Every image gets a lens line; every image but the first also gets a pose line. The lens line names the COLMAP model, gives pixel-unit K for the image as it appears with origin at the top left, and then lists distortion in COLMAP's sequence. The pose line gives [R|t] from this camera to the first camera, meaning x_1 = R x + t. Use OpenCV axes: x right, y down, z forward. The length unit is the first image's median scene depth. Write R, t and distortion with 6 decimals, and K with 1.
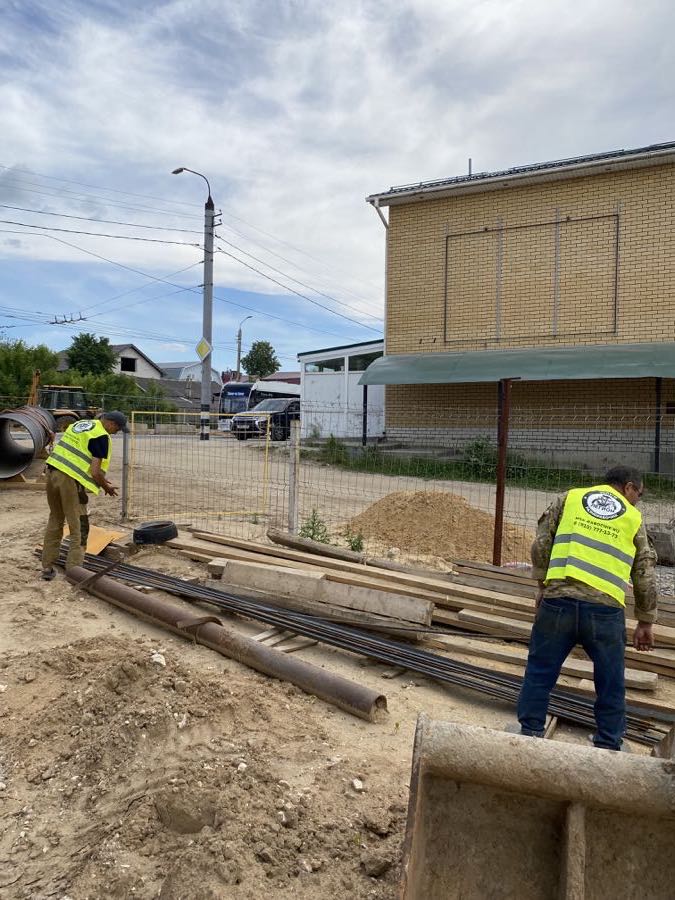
lens RADIAL K [[679.8, 0, 335.4], [0, 679.8, 446.4], [0, 0, 1]] dist [0.028543, -0.028134]
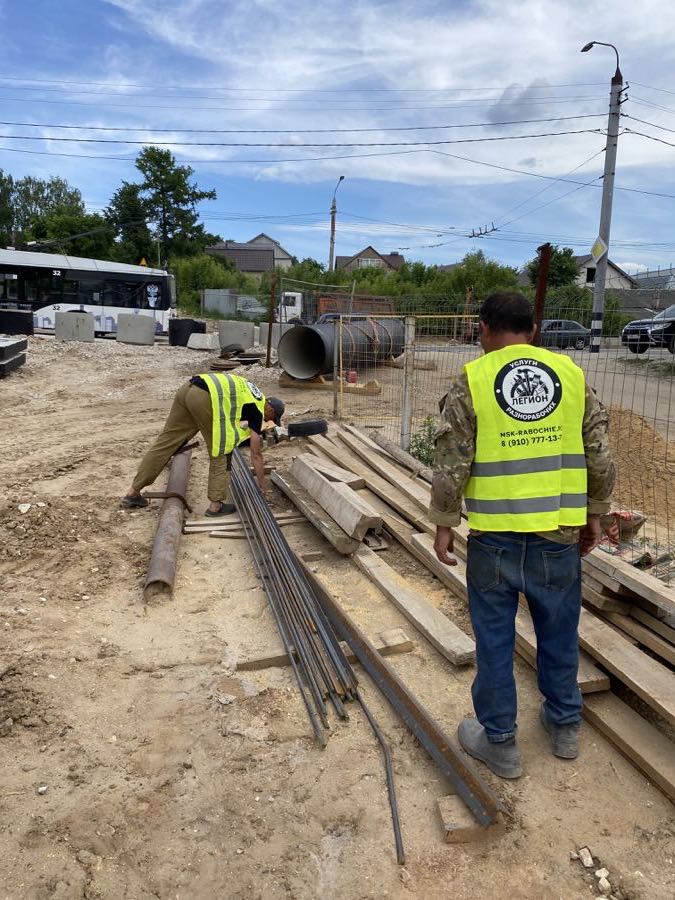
lens RADIAL K [[679.8, 0, 338.7], [0, 679.8, 438.6], [0, 0, 1]] dist [0.028543, -0.028134]
pose [[0.767193, 0.088184, -0.635325, 0.175840], [-0.017673, 0.993034, 0.116494, 0.006834], [0.641172, -0.078146, 0.763408, 0.092425]]
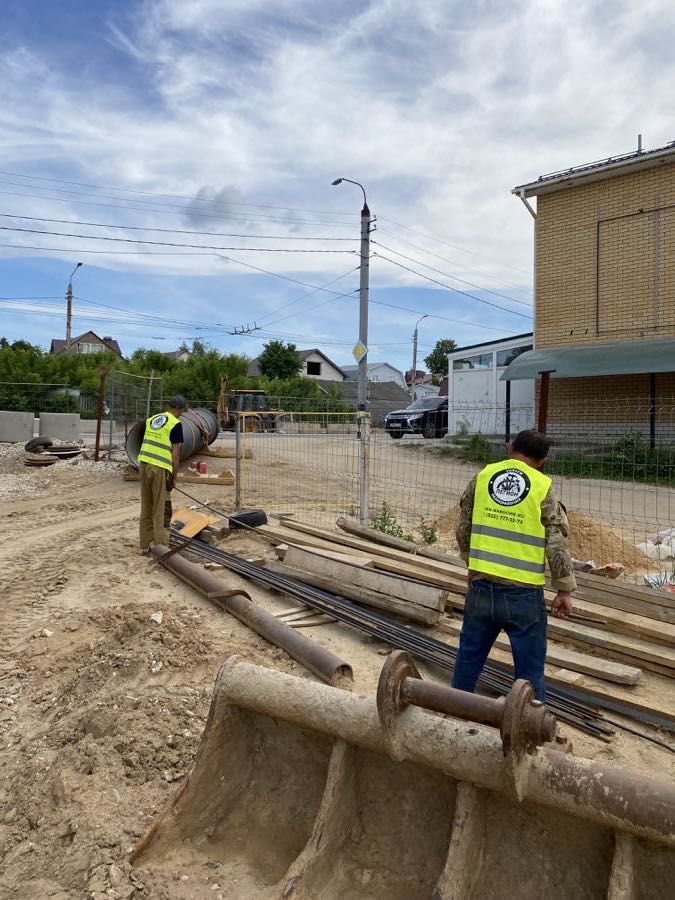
lens RADIAL K [[679.8, 0, 346.4], [0, 679.8, 452.3], [0, 0, 1]] dist [0.028543, -0.028134]
pose [[0.965009, -0.001569, -0.262214, 0.074755], [0.004162, 0.999948, 0.009337, 0.002469], [0.262185, -0.010101, 0.964965, -0.012524]]
